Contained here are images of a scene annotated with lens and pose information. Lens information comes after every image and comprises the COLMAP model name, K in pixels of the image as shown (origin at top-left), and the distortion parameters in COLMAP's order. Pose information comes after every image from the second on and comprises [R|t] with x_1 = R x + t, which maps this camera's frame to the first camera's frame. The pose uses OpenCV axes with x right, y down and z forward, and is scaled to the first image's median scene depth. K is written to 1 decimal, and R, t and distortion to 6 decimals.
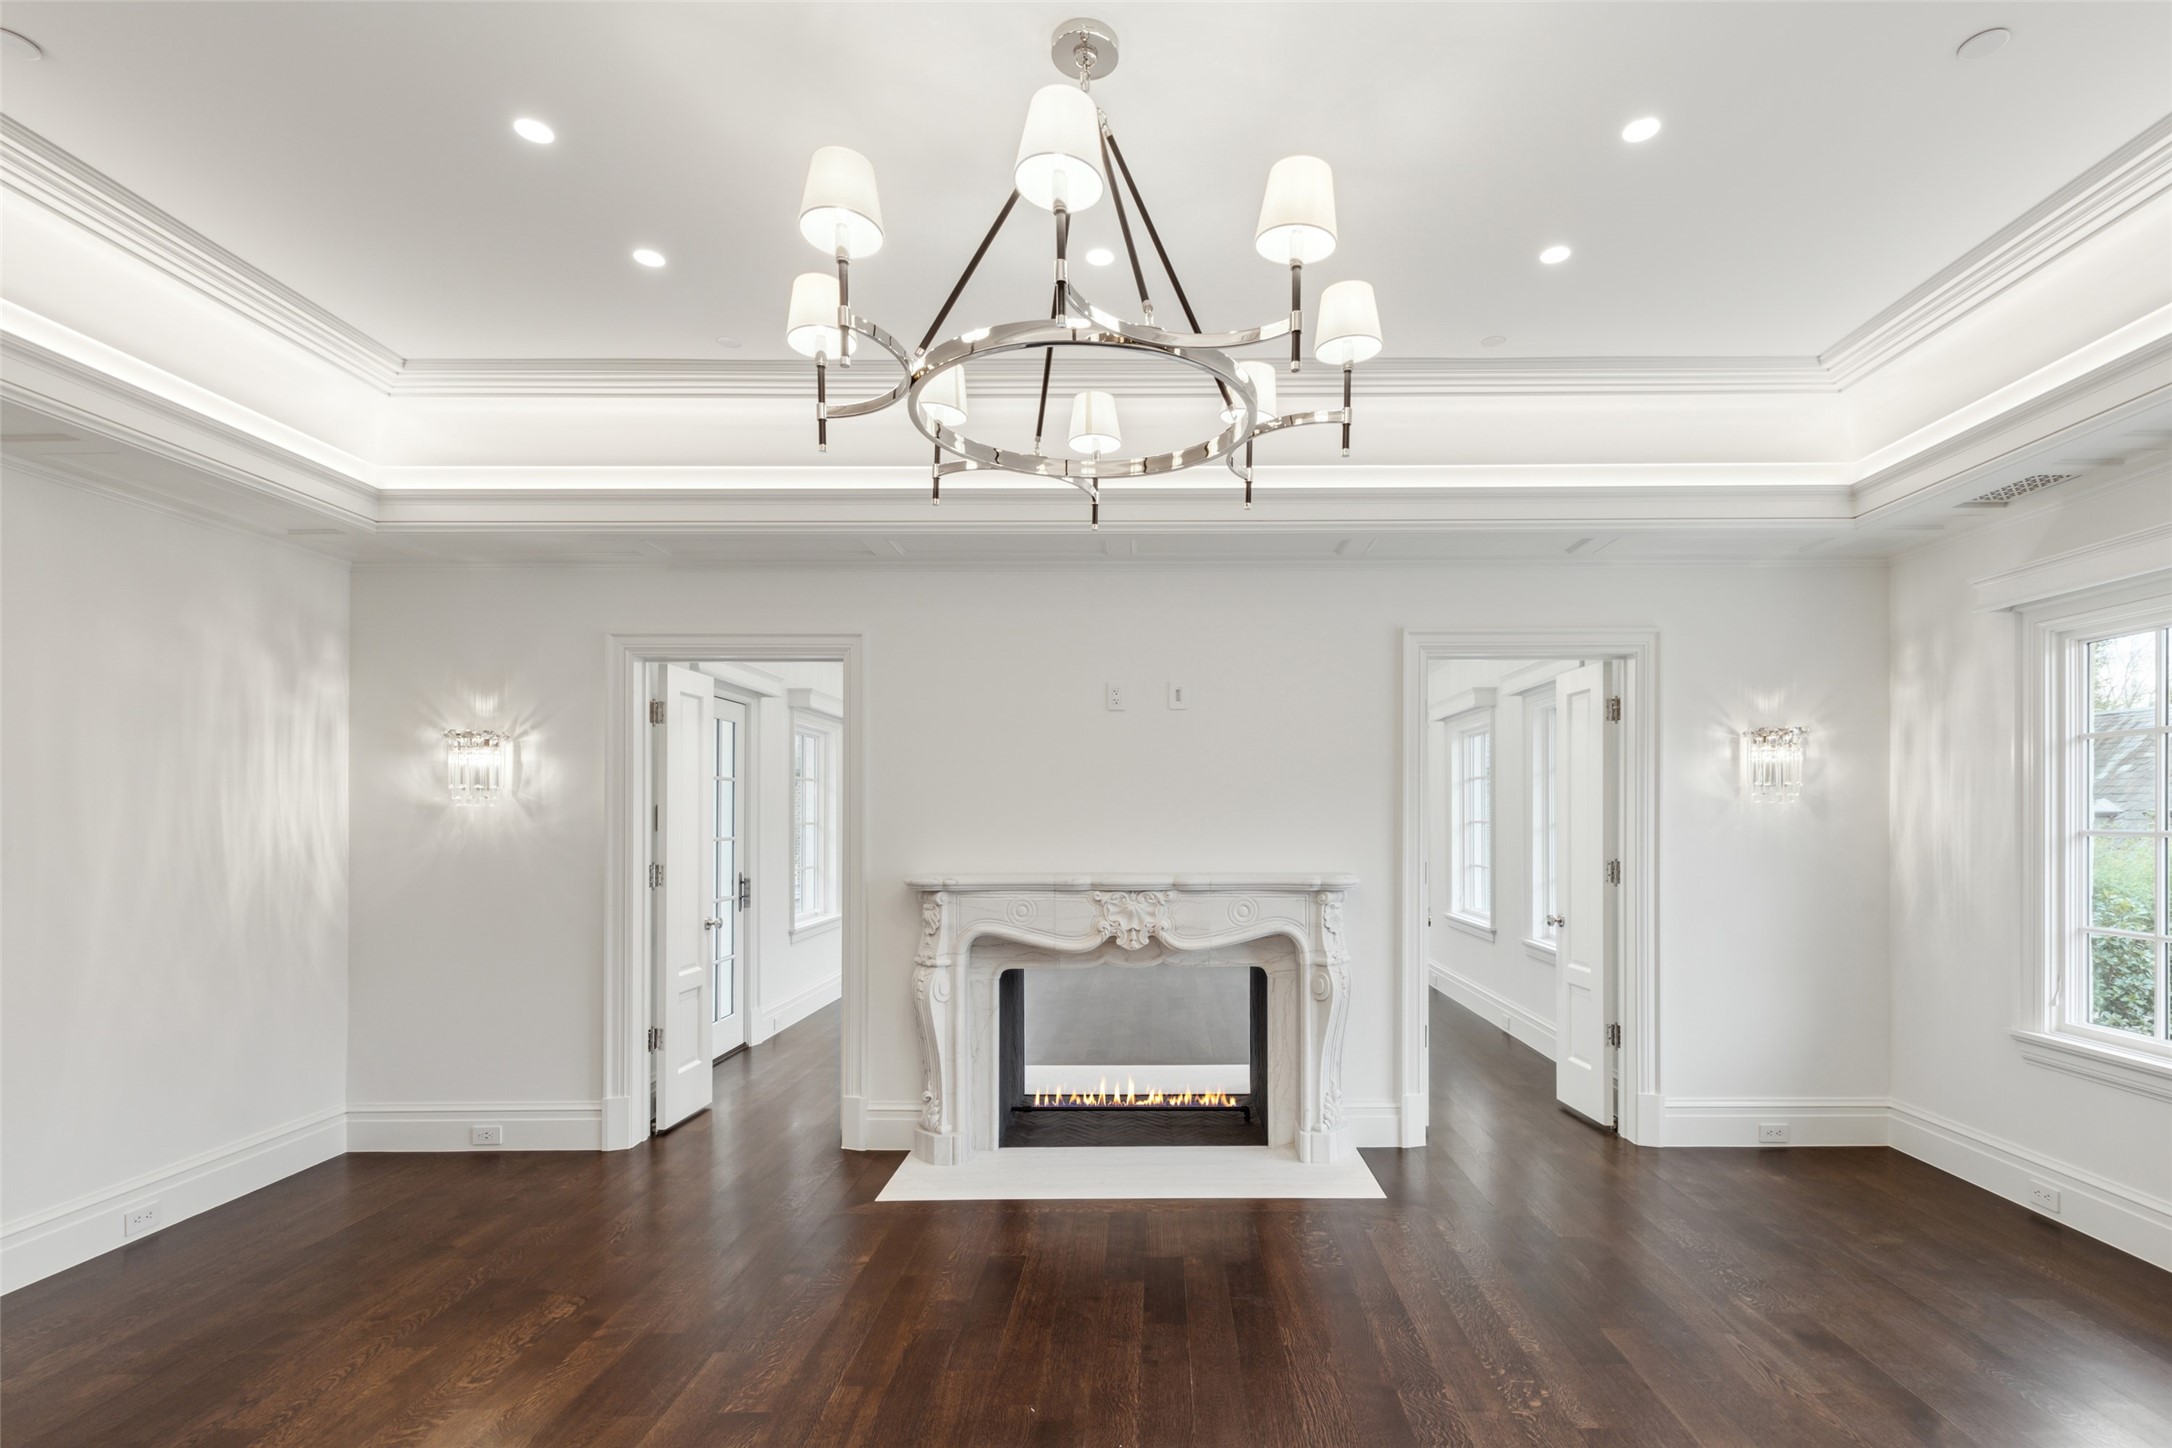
lens RADIAL K [[1013.4, 0, 1020.7], [0, 1013.4, 830.2], [0, 0, 1]] dist [0.005869, -0.000345]
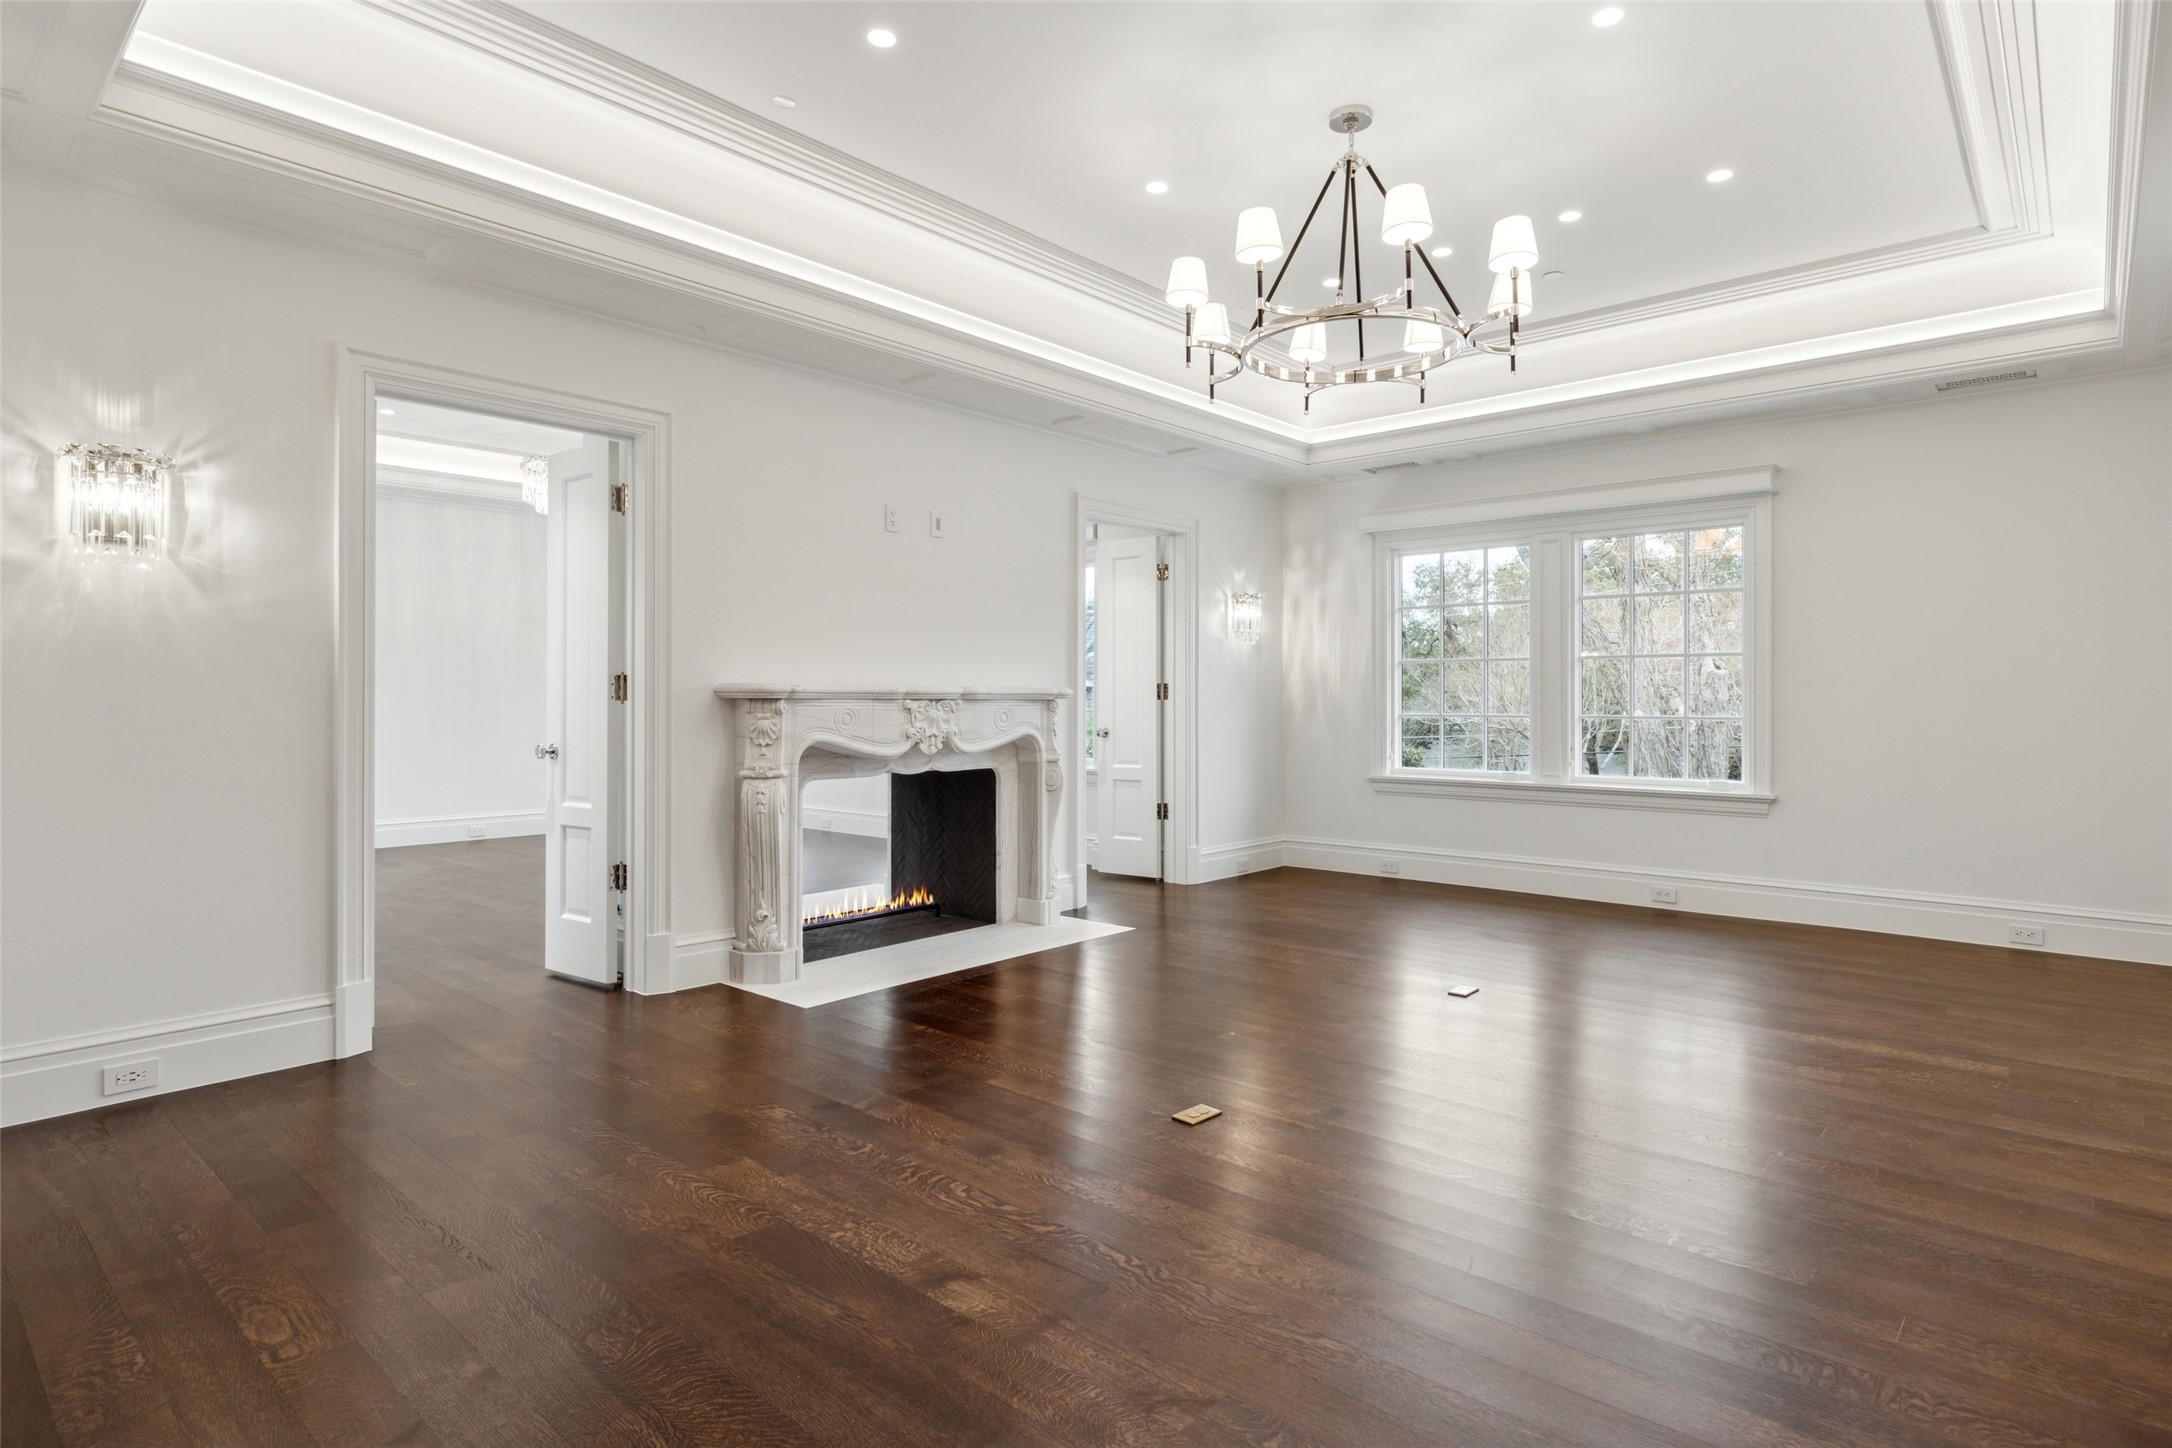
lens RADIAL K [[1191.1, 0, 1067.6], [0, 1191.1, 711.0], [0, 0, 1]] dist [-0.000984, 0.000030]
pose [[0.654443, -0.001077, 0.756111, -0.750435], [-0.001878, 0.999994, 0.003049, 0.066930], [-0.756109, -0.003416, 0.654437, 0.053219]]
